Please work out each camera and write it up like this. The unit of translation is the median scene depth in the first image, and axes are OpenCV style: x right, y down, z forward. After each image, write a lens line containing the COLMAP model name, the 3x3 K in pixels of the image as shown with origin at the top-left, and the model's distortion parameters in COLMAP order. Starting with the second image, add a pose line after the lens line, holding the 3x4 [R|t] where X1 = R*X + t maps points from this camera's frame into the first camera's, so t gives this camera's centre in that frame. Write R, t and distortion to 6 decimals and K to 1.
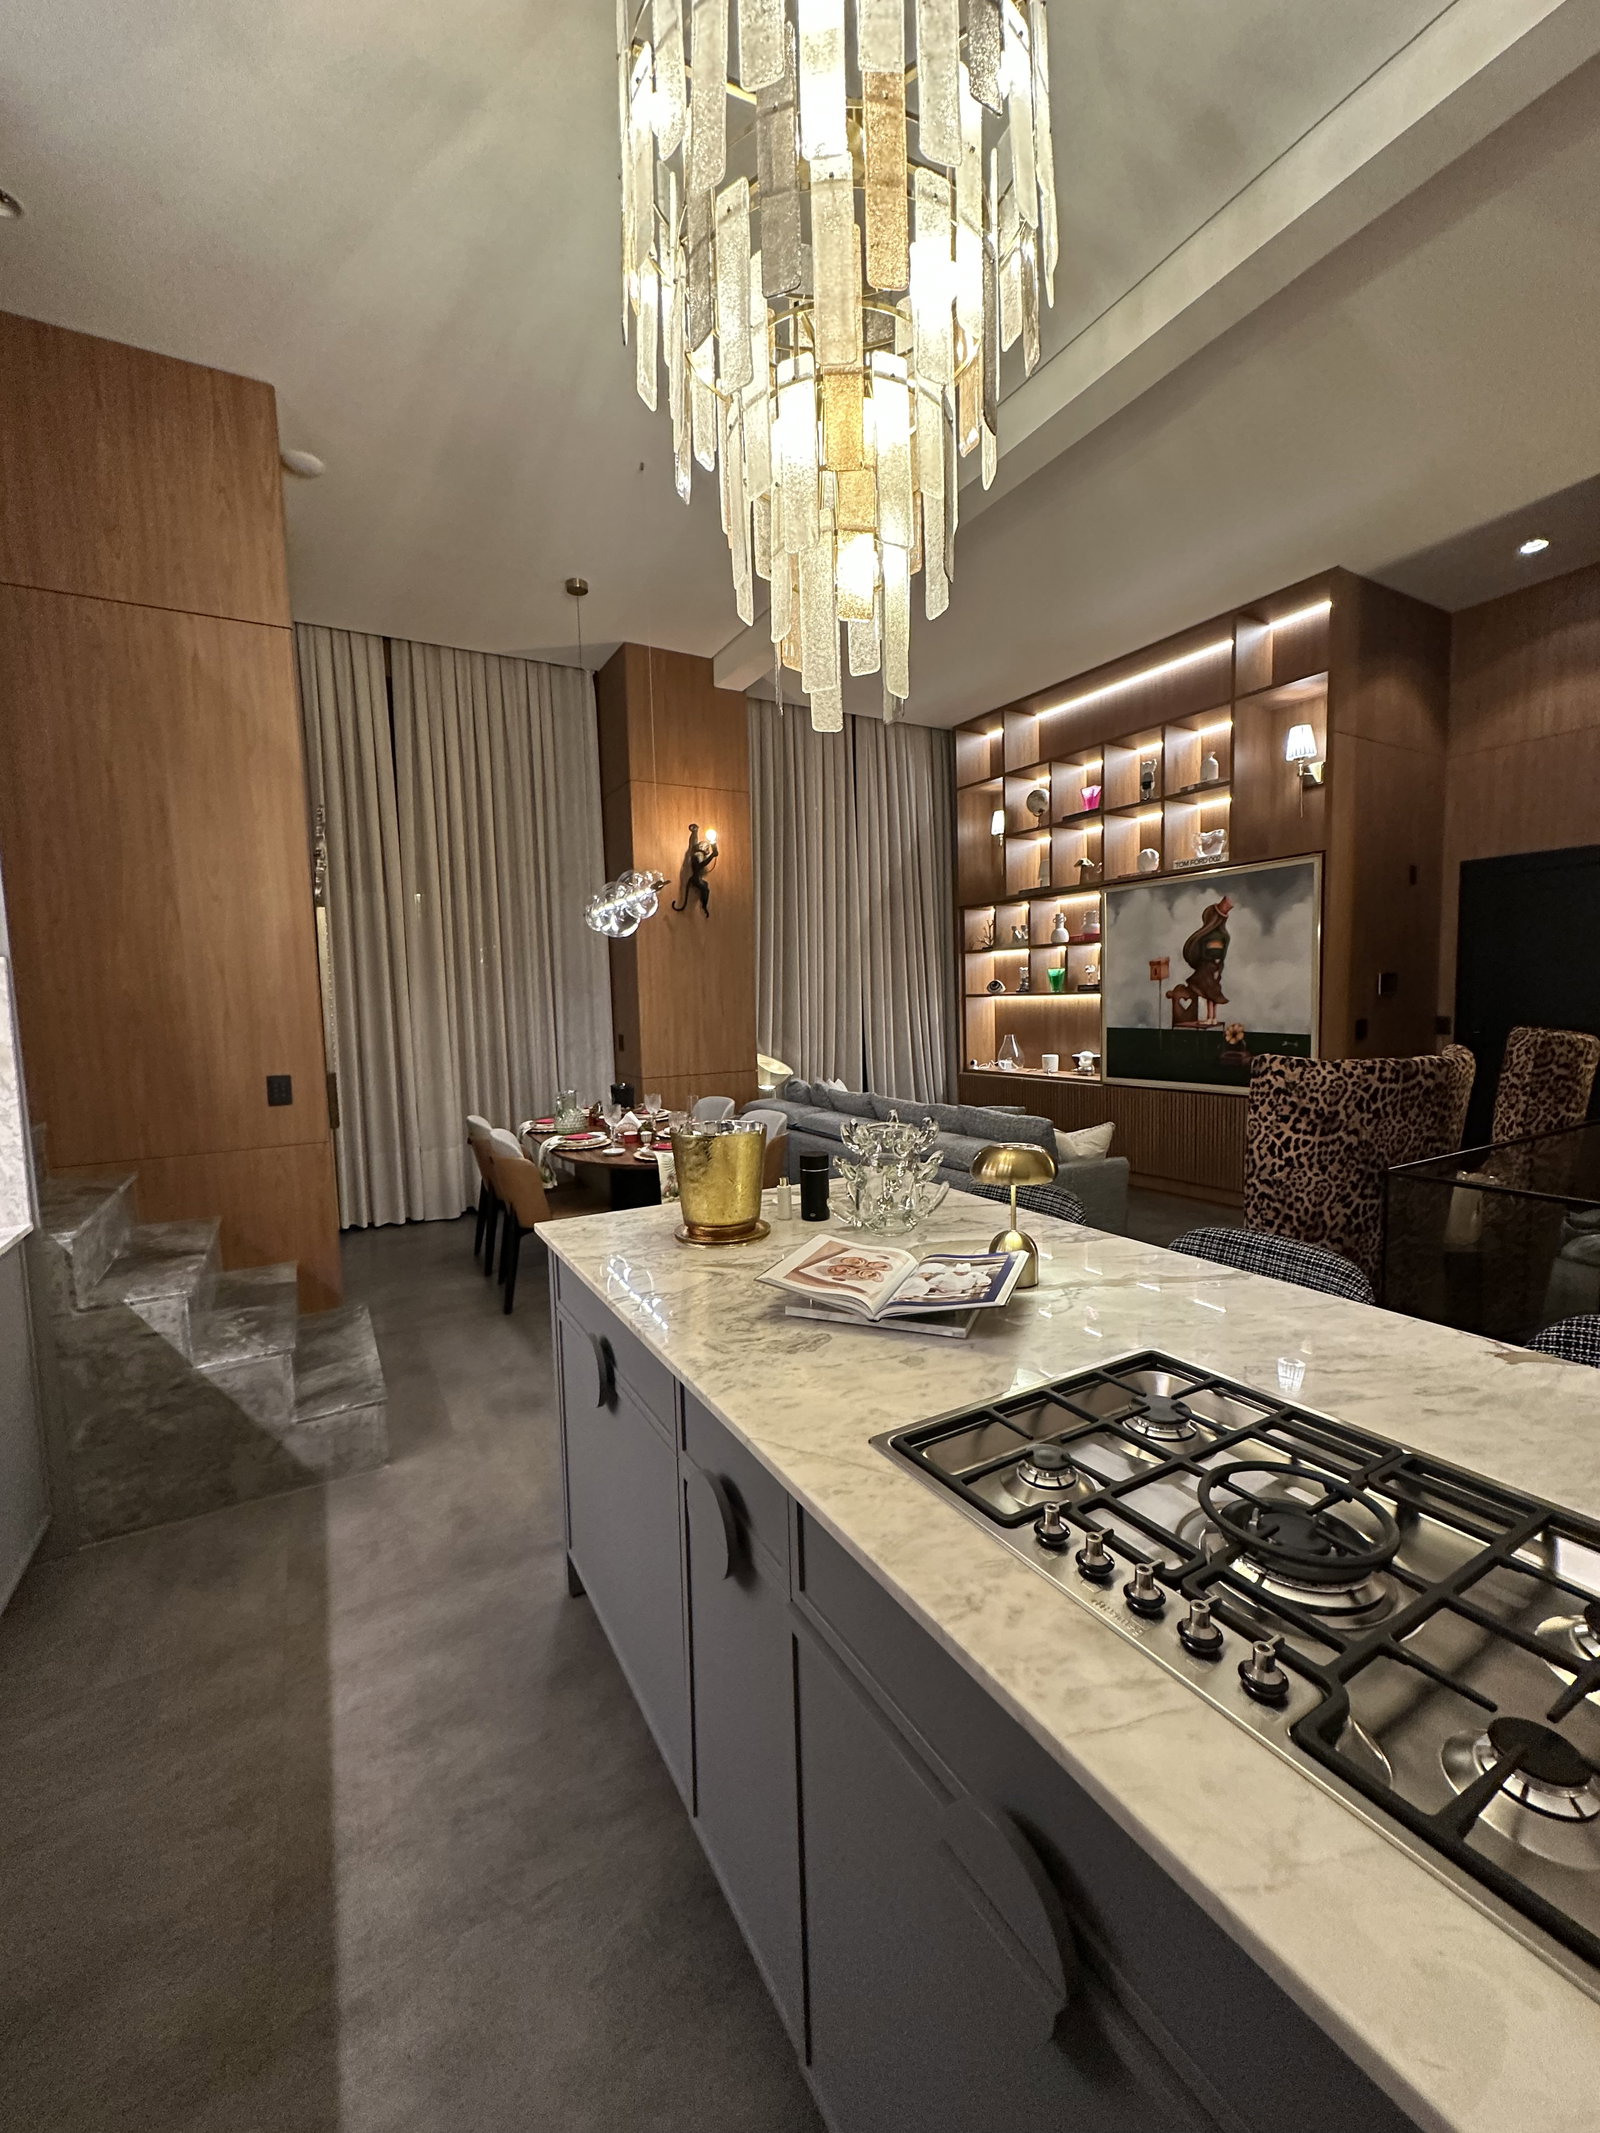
lens RADIAL K [[865.4, 0, 788.6], [0, 865.4, 1061.9], [0, 0, 1]] dist [-0.002000, 0.000936]
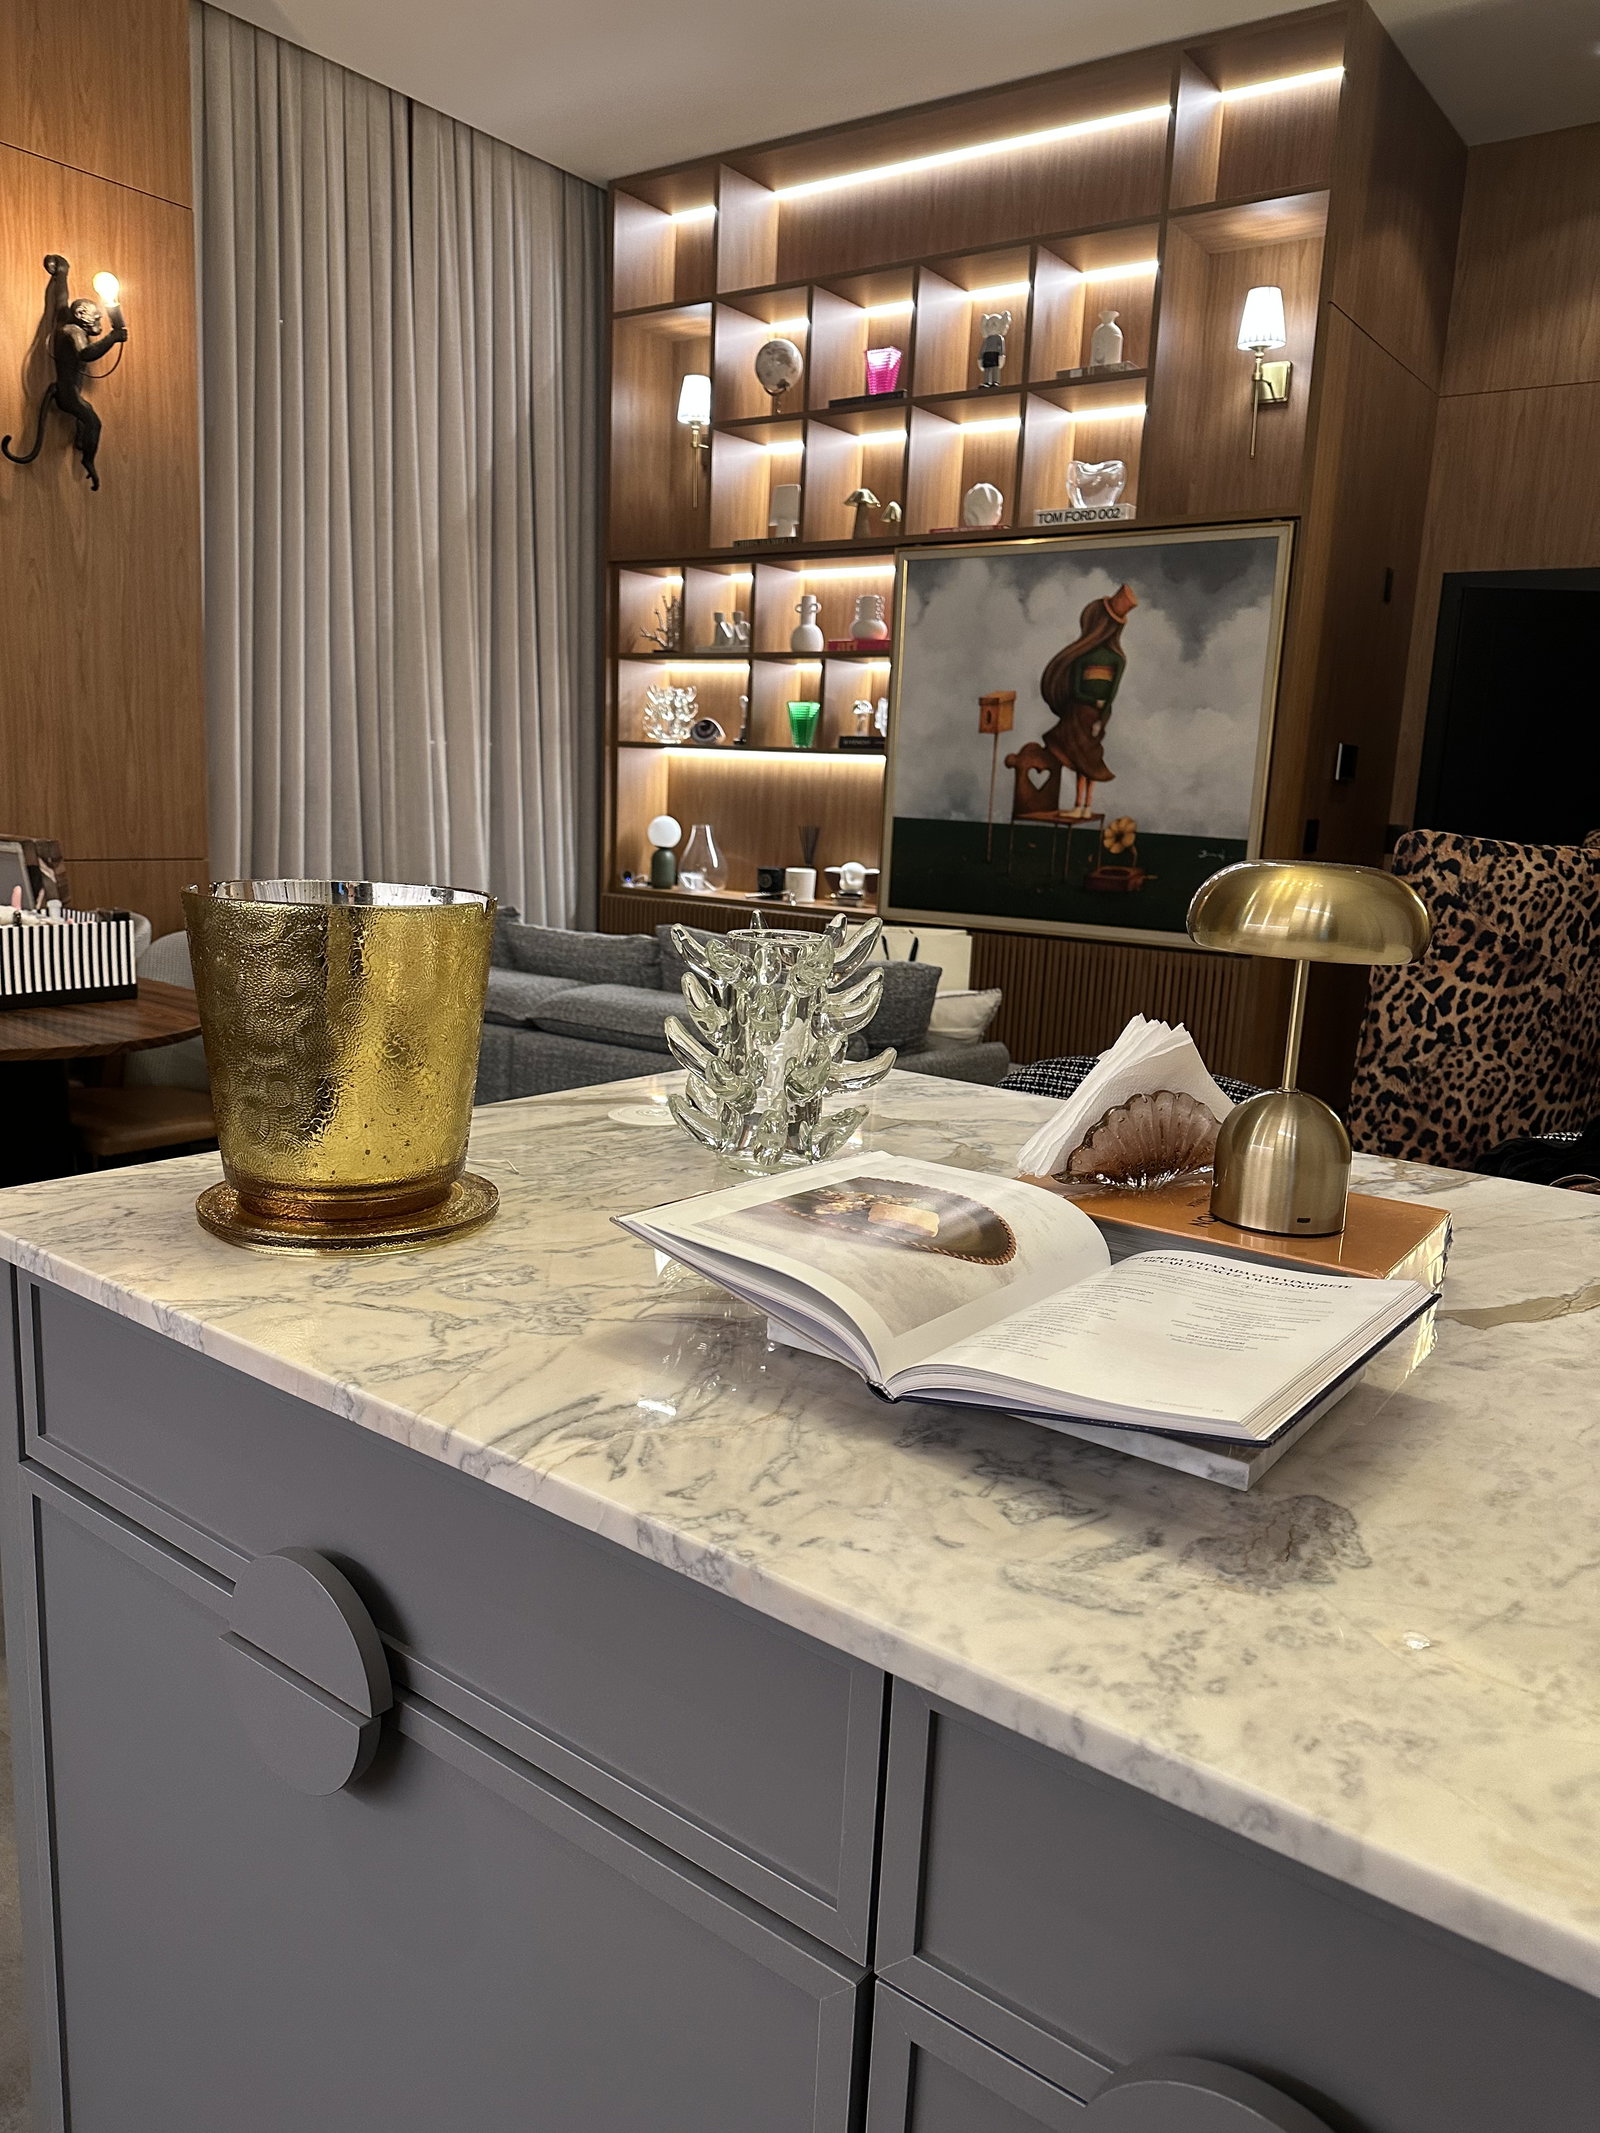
lens RADIAL K [[1532.4, 0, 799.9], [0, 1532.4, 1073.4], [0, 0, 1]] dist [0.033226, -0.067024]
pose [[0.913200, -0.005162, 0.407479, -0.089764], [-0.038853, 0.994262, 0.099668, 0.030471], [-0.405655, -0.106848, 0.907759, 0.148287]]
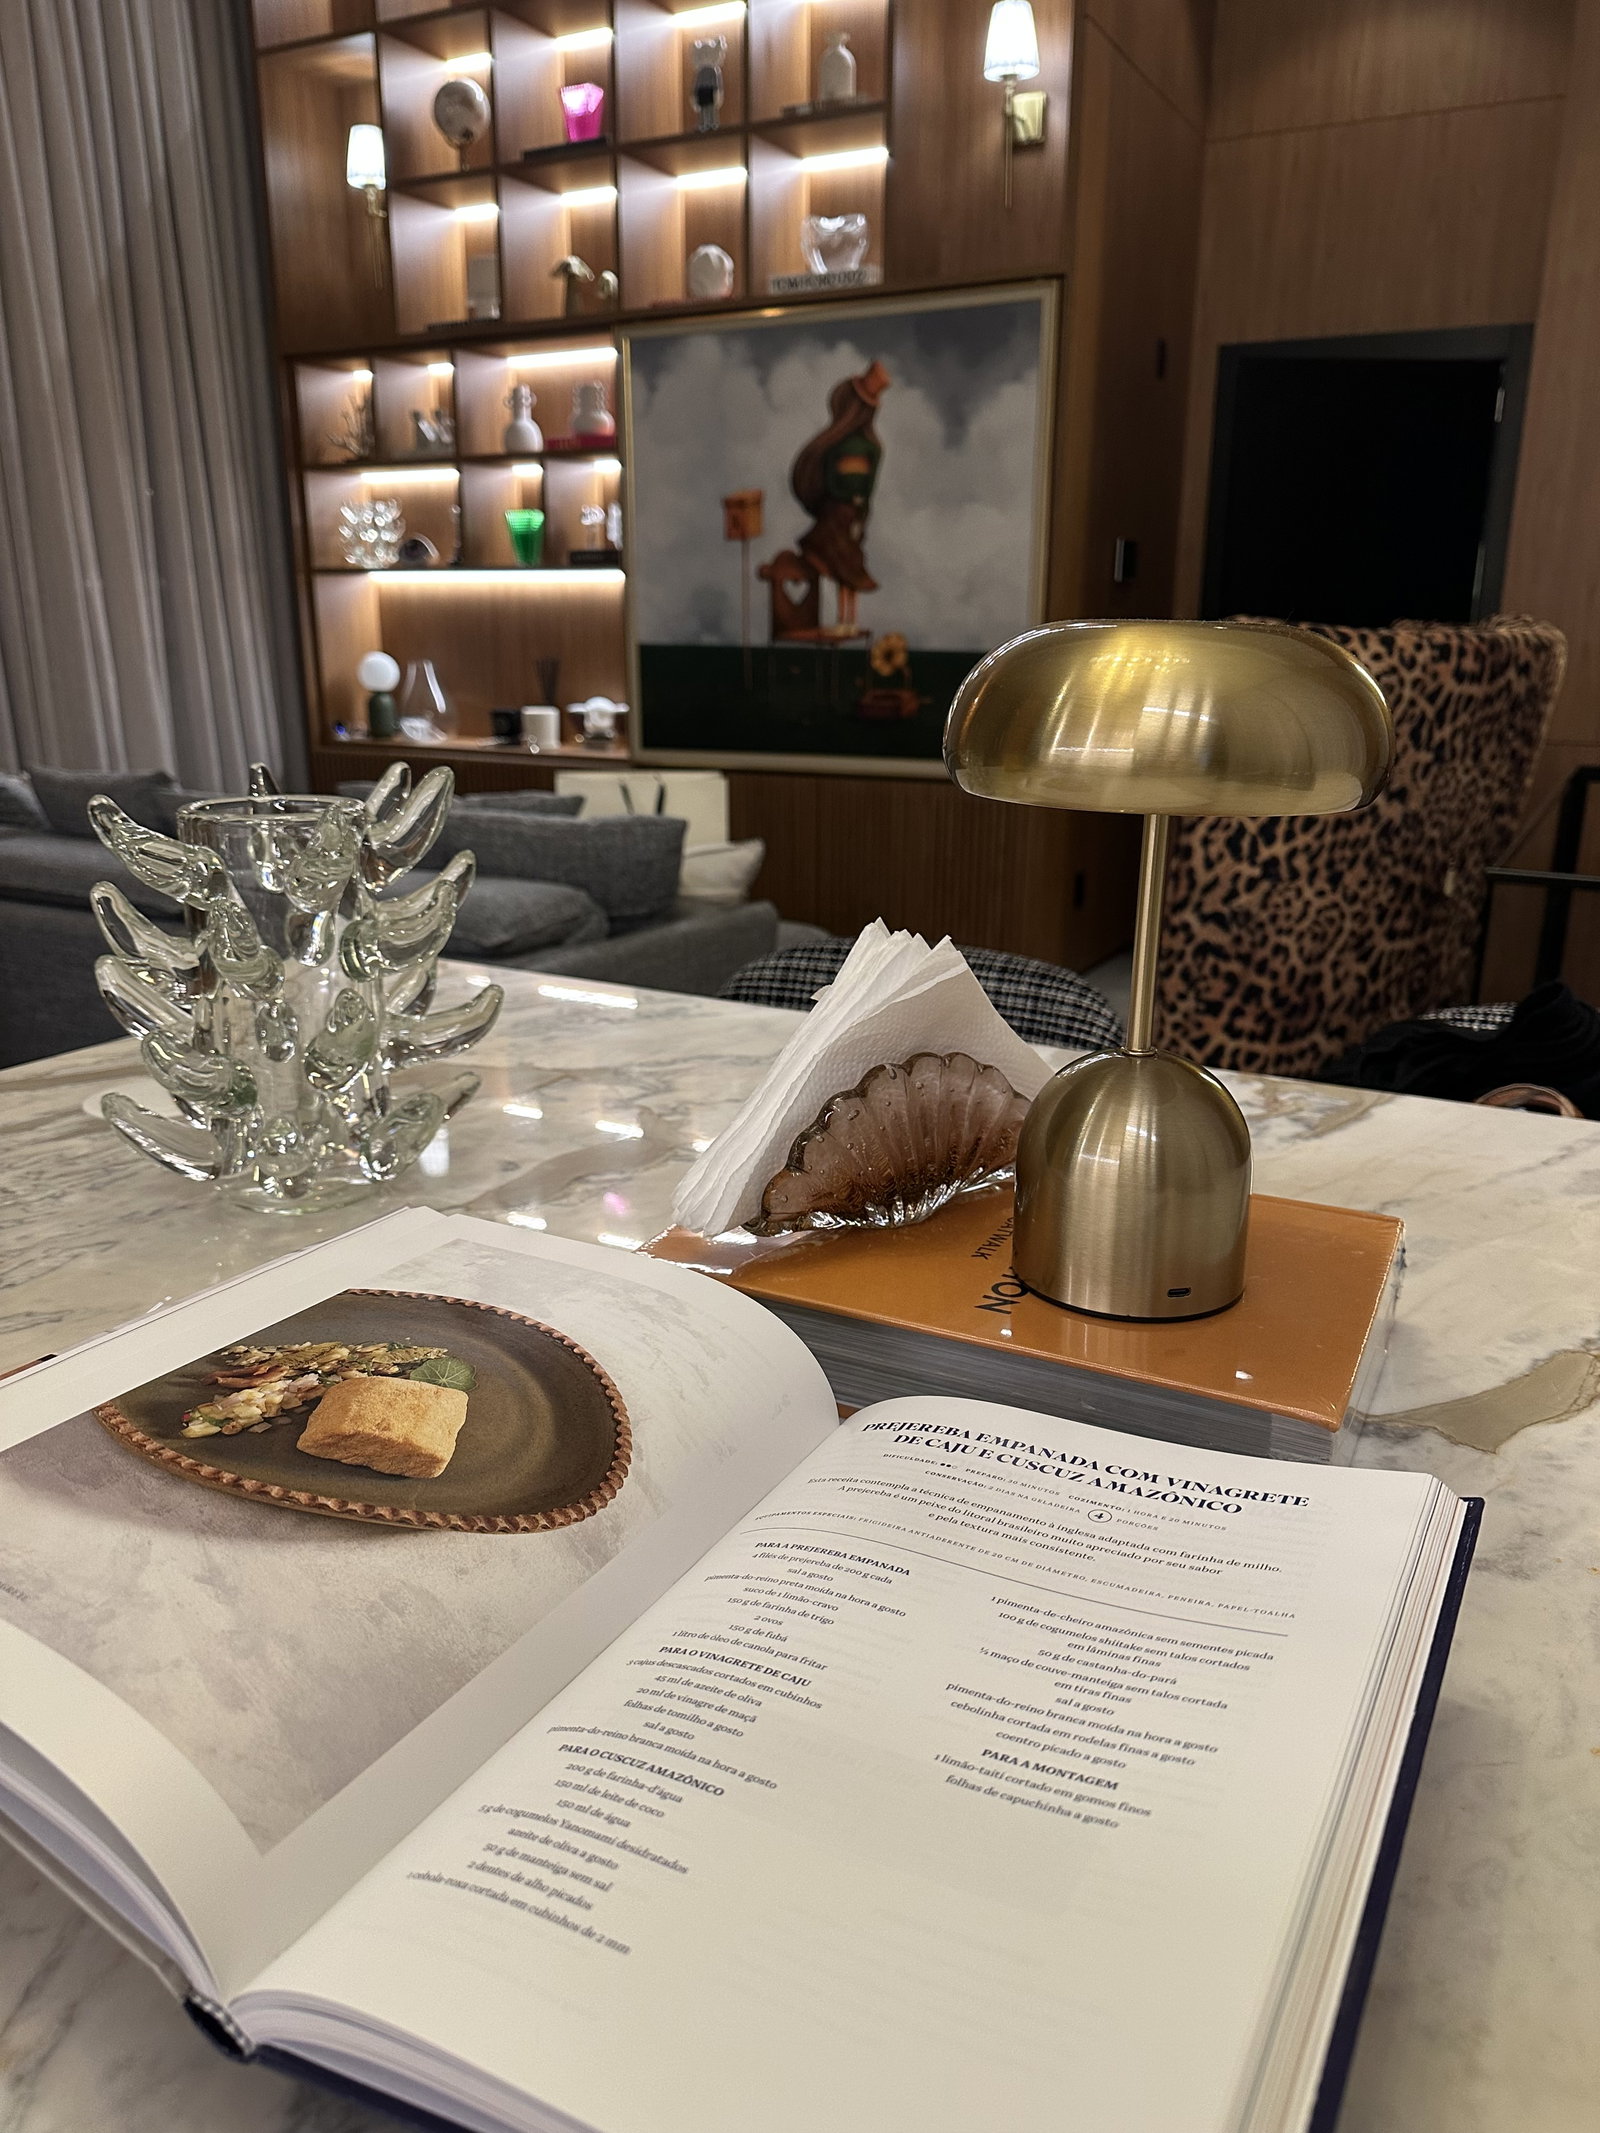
lens RADIAL K [[1532.4, 0, 793.7], [0, 1532.4, 1070.4], [0, 0, 1]] dist [0.033226, -0.067024]
pose [[0.851065, -0.116175, 0.512047, -0.026181], [0.014889, 0.980162, 0.197636, 0.028769], [-0.524850, -0.160577, 0.835911, 0.226738]]
